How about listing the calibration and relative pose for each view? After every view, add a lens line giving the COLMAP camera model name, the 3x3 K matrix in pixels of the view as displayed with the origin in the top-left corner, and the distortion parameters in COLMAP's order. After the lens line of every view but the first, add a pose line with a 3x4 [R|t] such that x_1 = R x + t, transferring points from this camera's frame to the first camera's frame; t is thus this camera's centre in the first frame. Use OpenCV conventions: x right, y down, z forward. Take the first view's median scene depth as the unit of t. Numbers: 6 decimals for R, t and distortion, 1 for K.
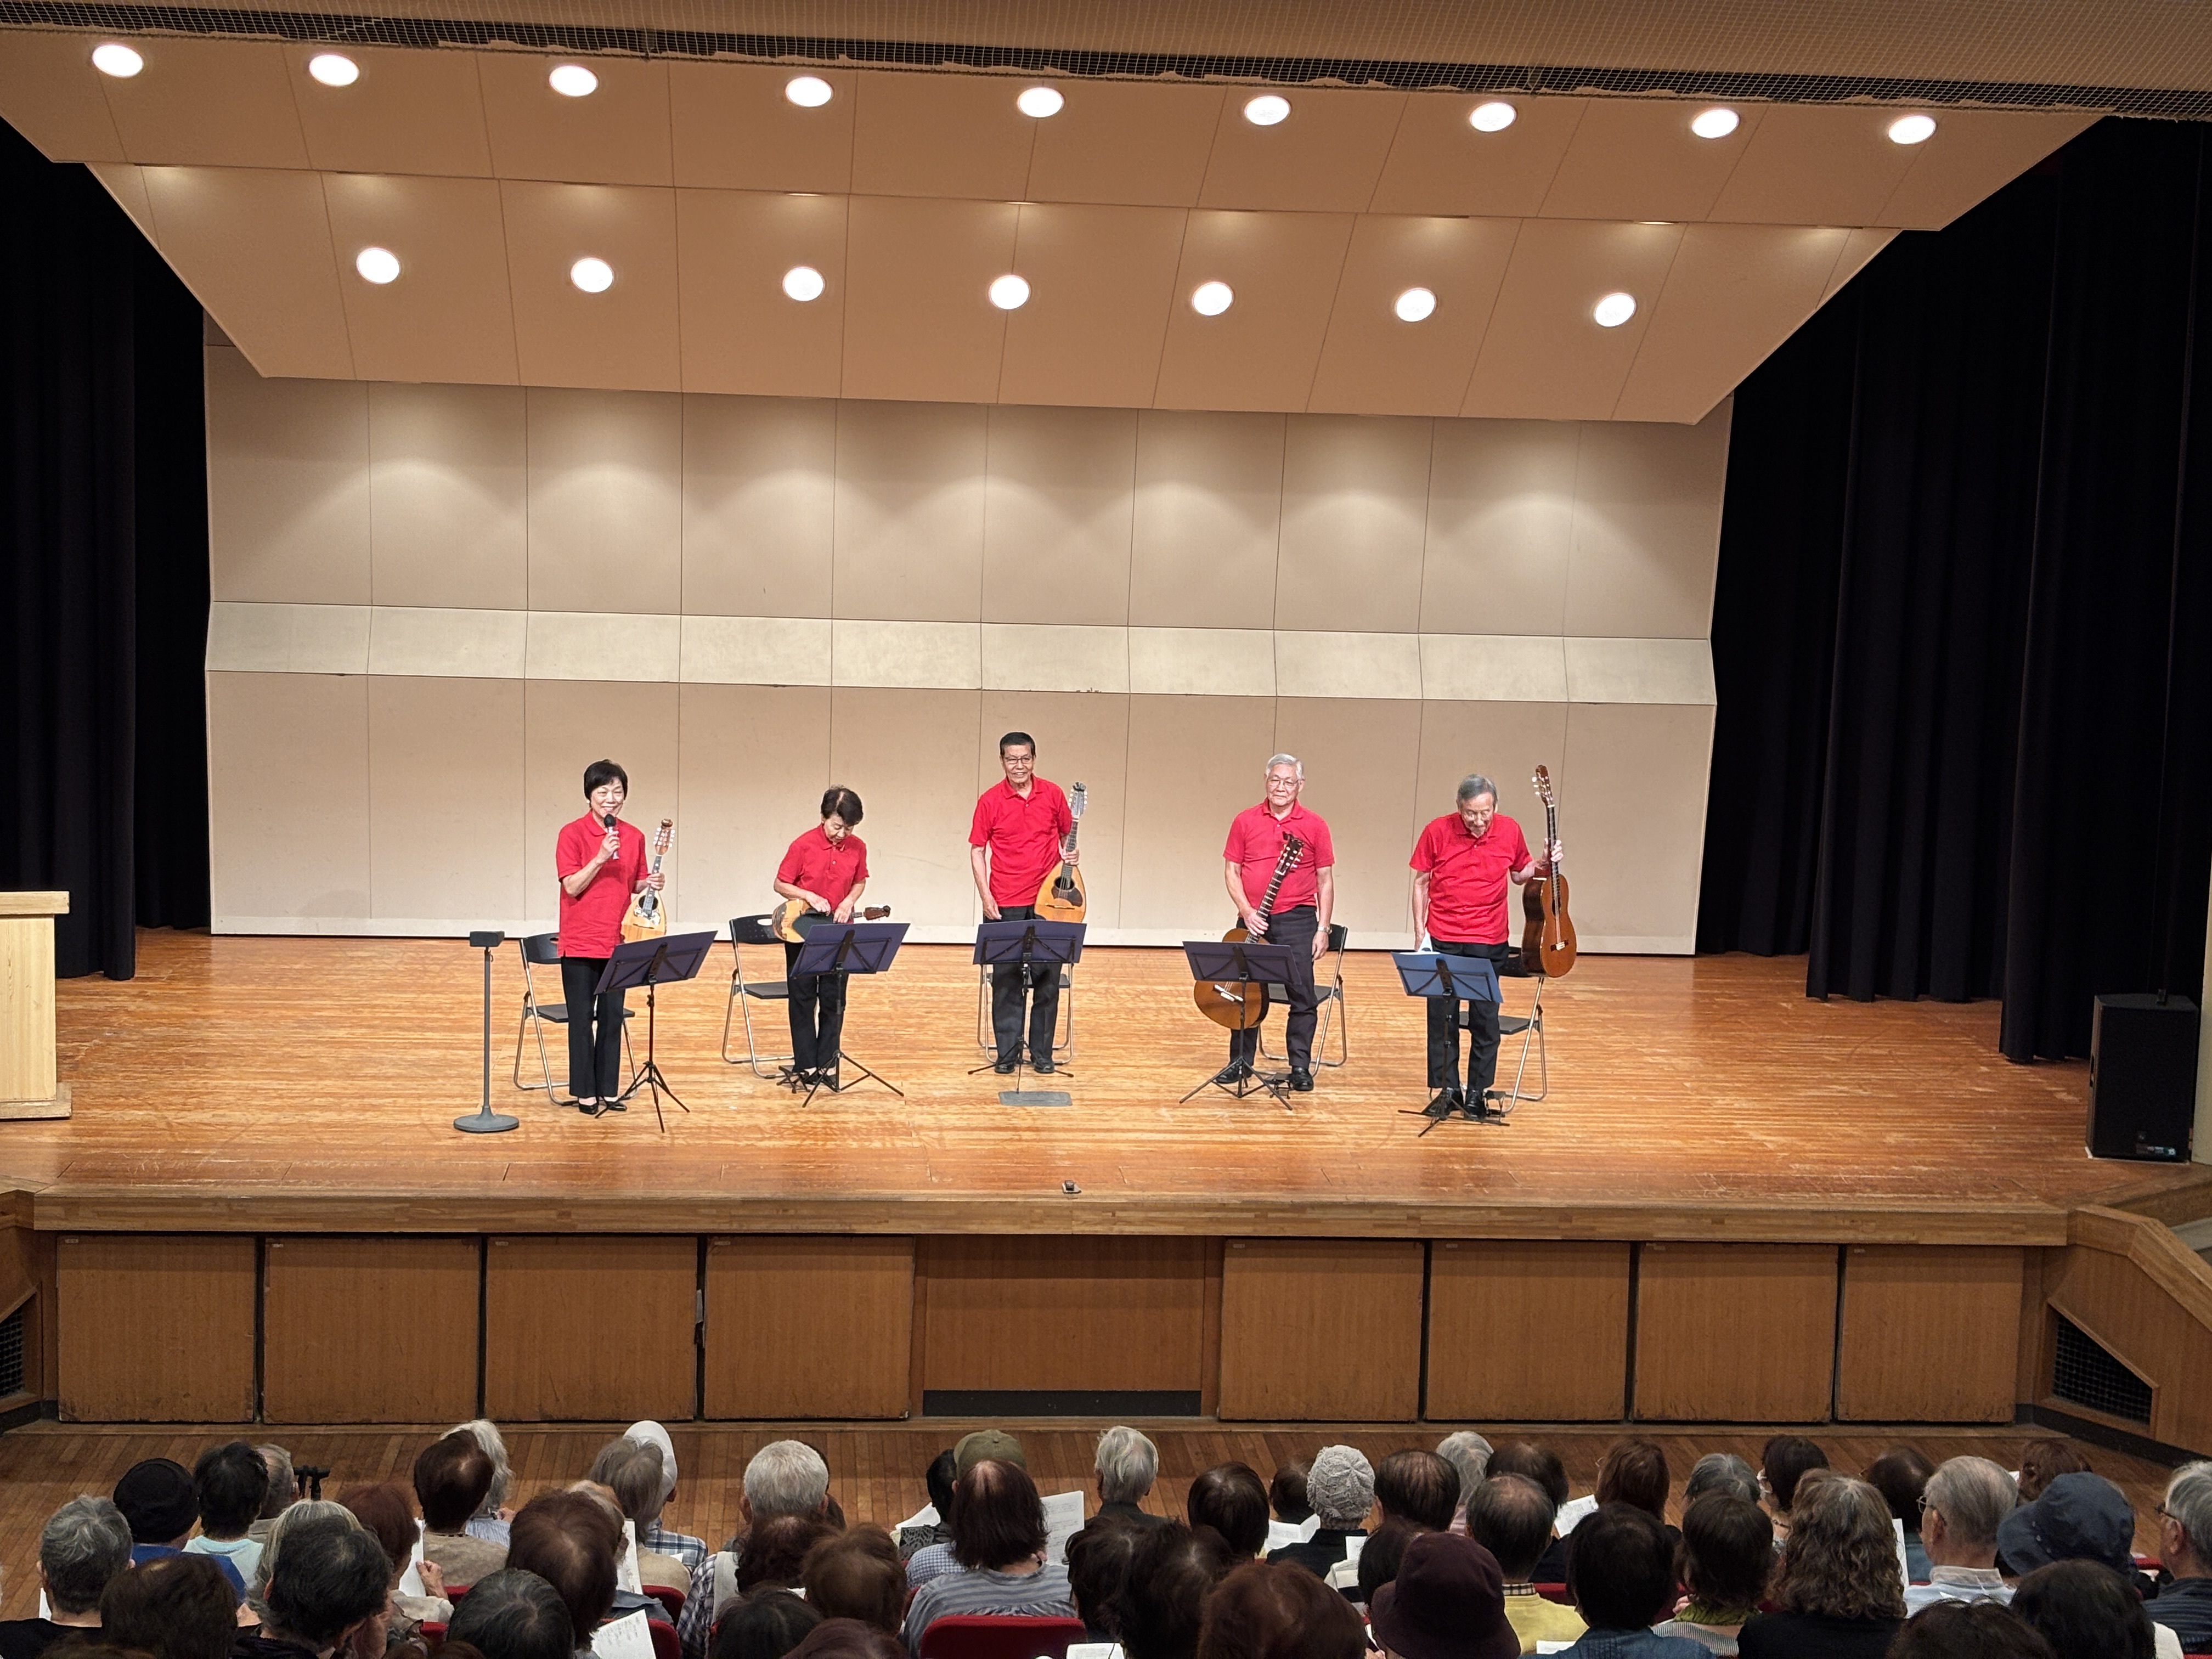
lens RADIAL K [[3334.2, 0, 1106.0], [0, 3334.2, 829.5], [0, 0, 1]] dist [0.217043, -0.727068]
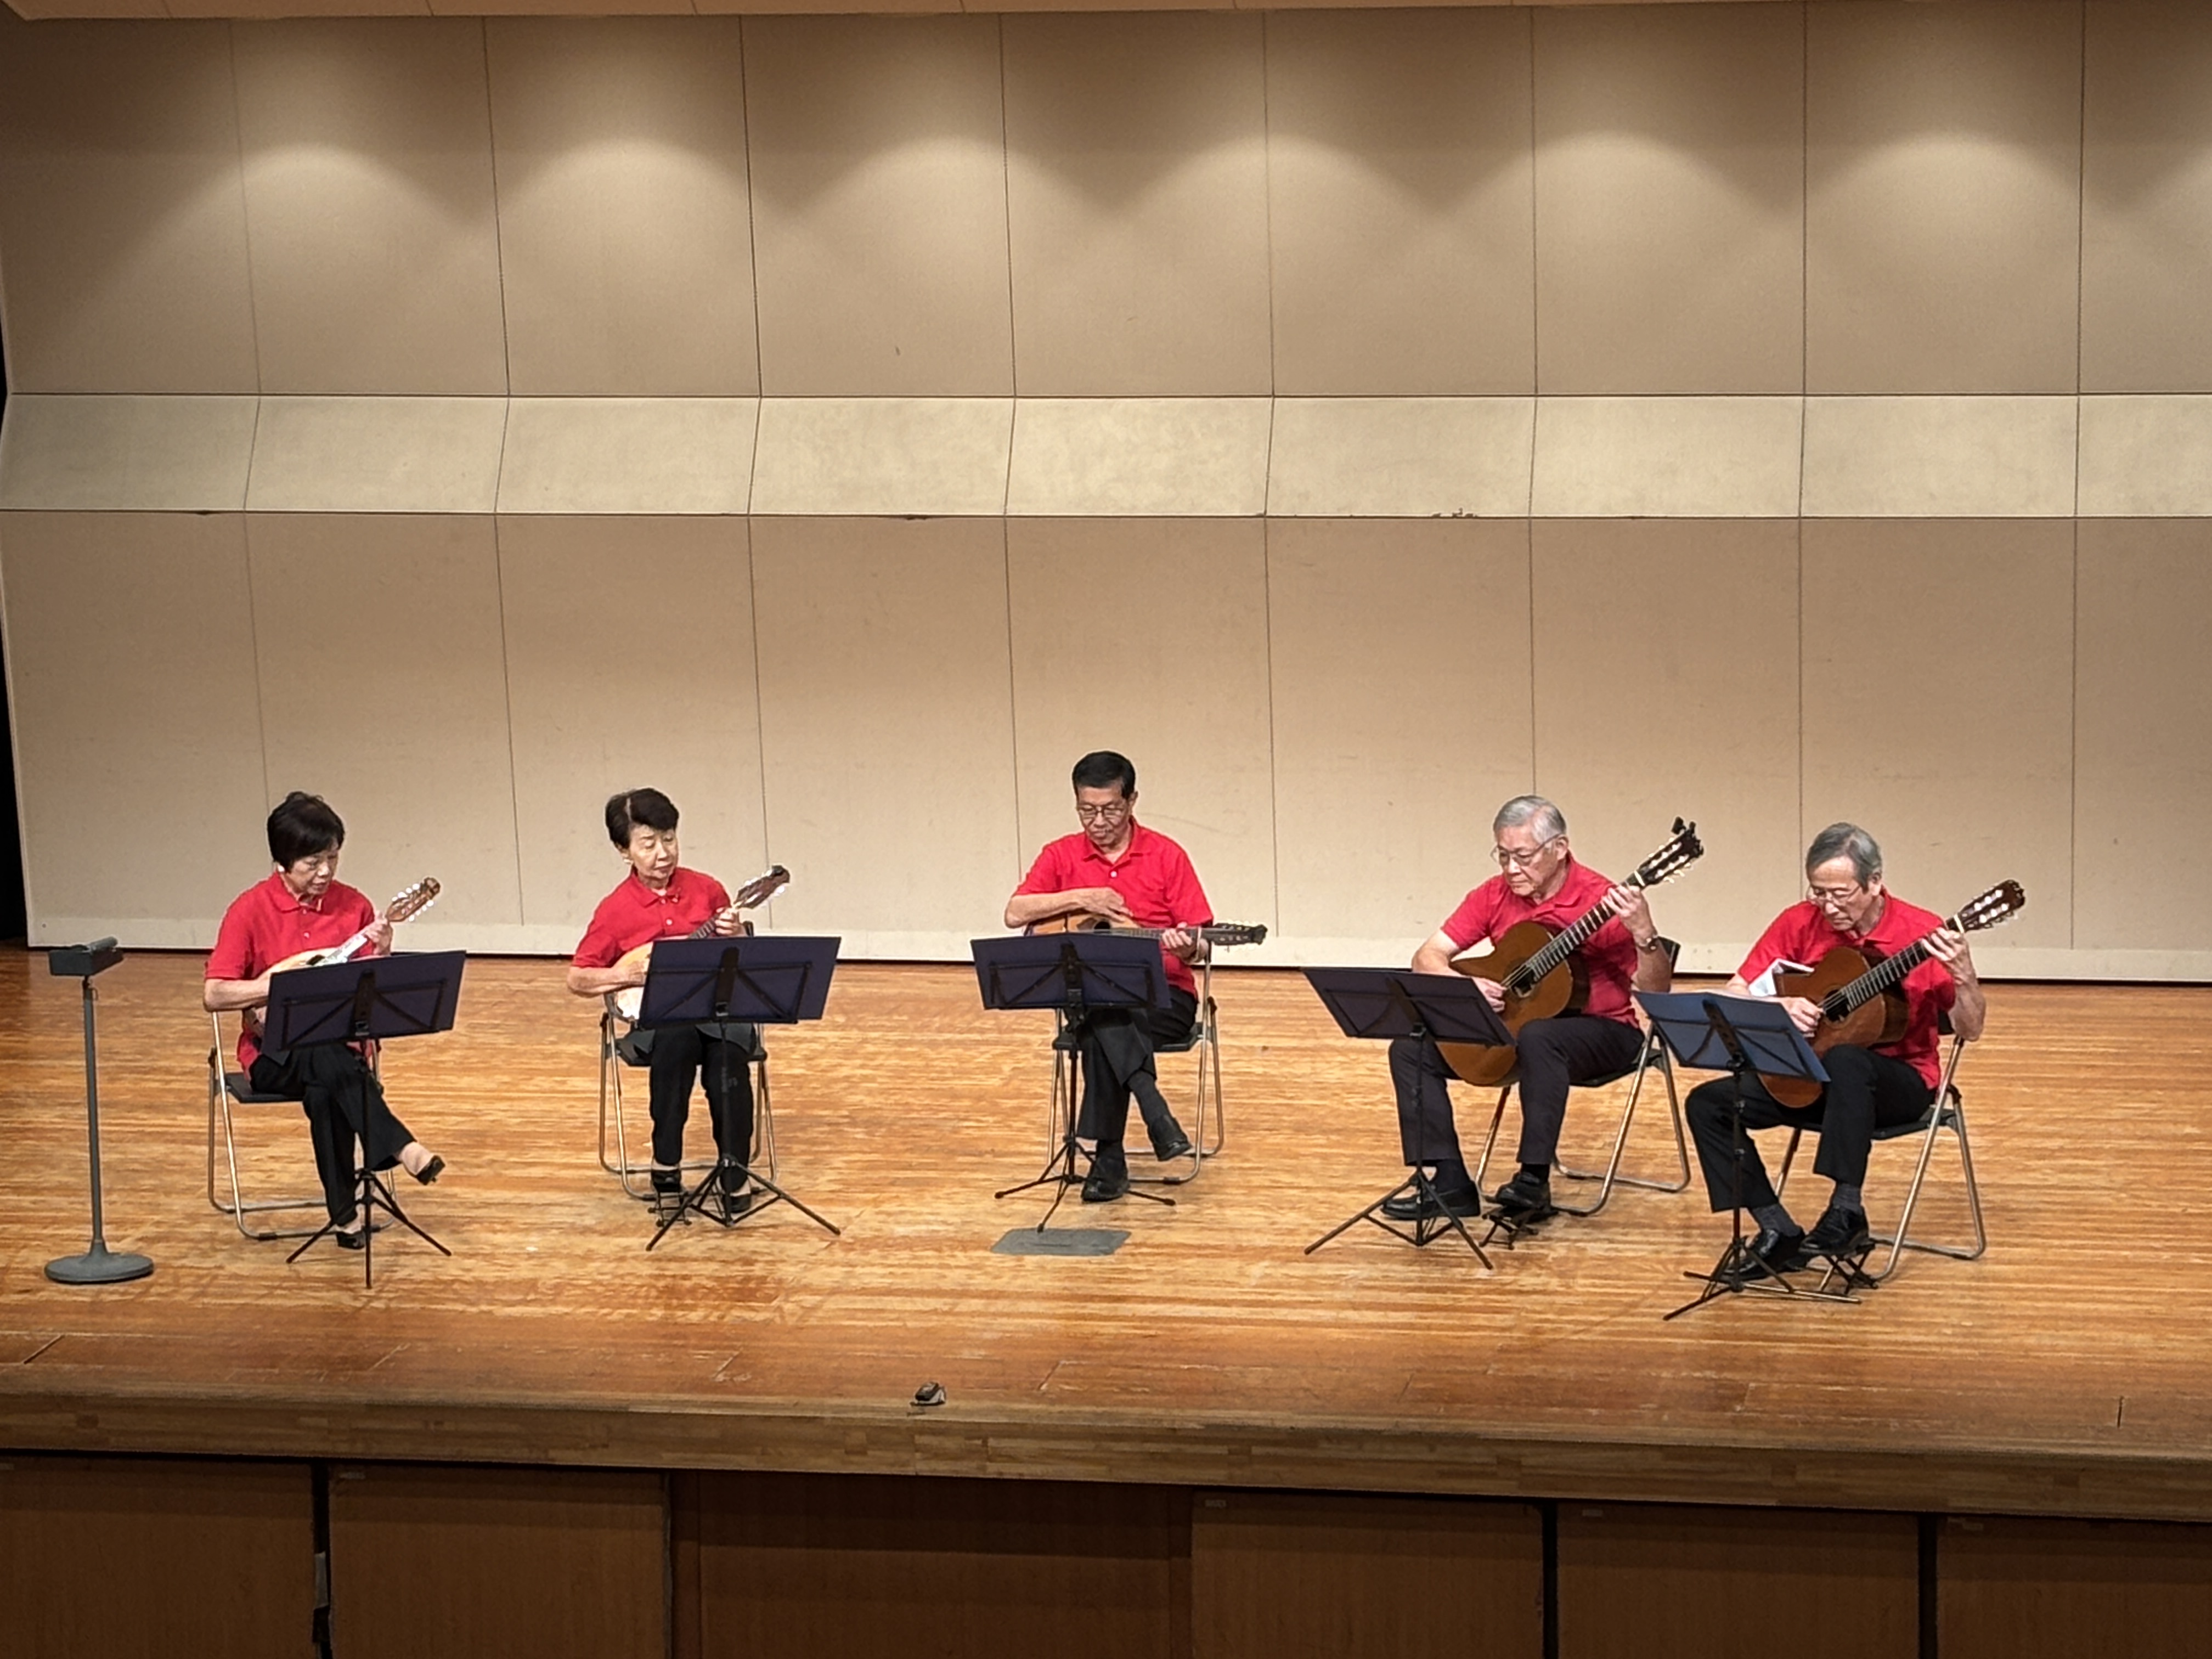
lens RADIAL K [[6260.9, 0, 1106.0], [0, 6260.9, 829.5], [0, 0, 1]] dist [0.231758, -0.975185]
pose [[0.959220, -0.004072, -0.282631, 0.320382], [0.008554, 0.999856, 0.014629, -0.006443], [0.282531, -0.016450, 0.959117, -0.031992]]
